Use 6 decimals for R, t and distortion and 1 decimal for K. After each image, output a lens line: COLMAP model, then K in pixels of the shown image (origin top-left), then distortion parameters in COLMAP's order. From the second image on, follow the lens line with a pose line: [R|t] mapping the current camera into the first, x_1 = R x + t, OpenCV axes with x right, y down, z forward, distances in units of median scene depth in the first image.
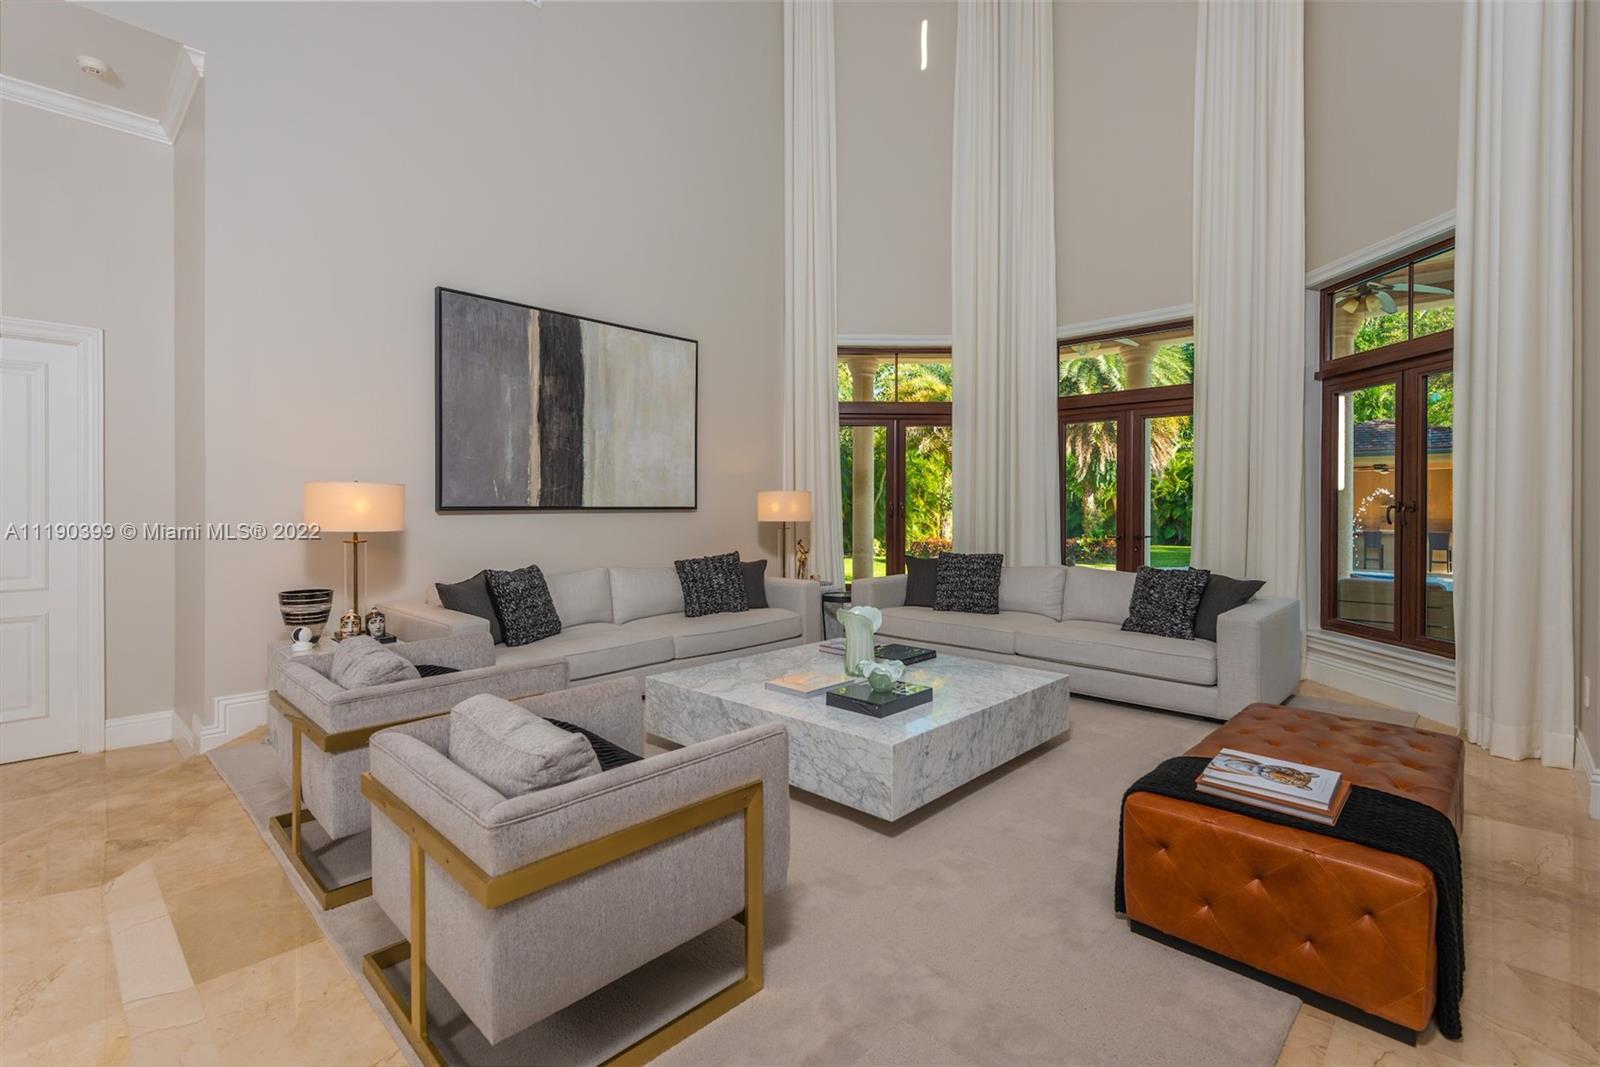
lens RADIAL K [[732.1, 0, 805.4], [0, 732.1, 521.7], [0, 0, 1]] dist [-0.005629, -0.000406]
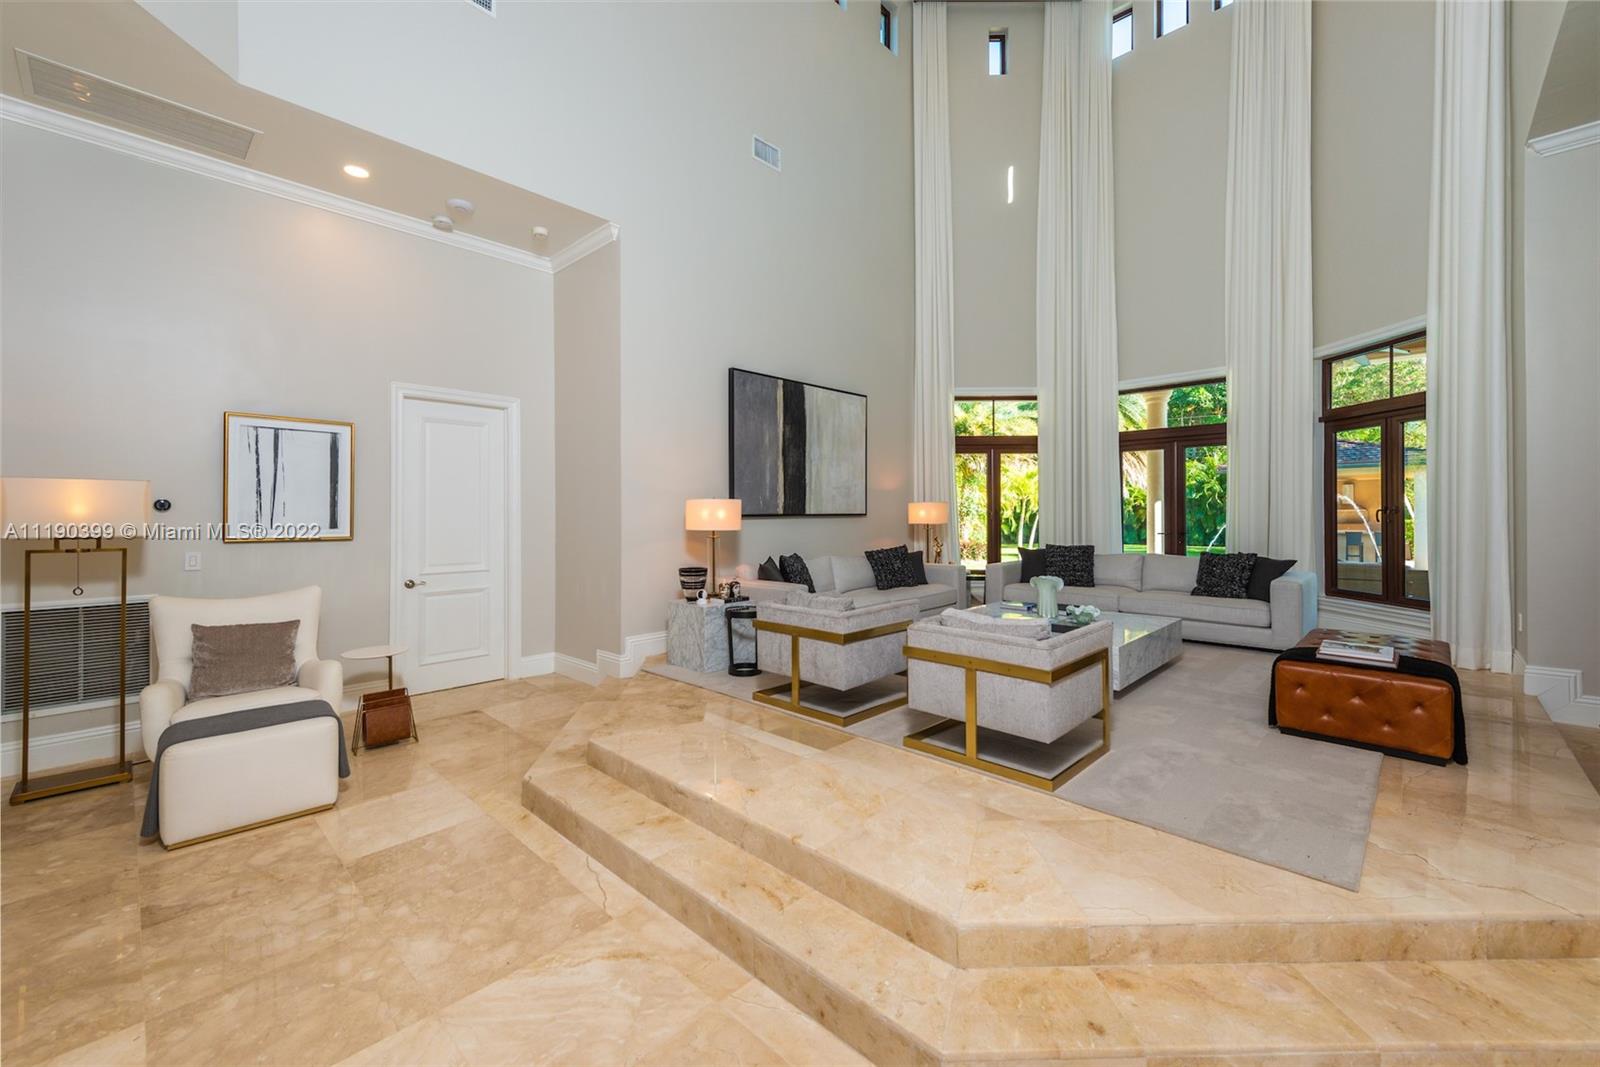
lens RADIAL K [[644.4, 0, 794.6], [0, 644.4, 524.5], [0, 0, 1]] dist [0.001455, -0.000855]
pose [[0.999892, -0.006468, -0.013173, -0.332565], [0.006398, 0.999965, -0.005303, 0.007151], [0.013207, 0.005218, 0.999899, -0.292851]]
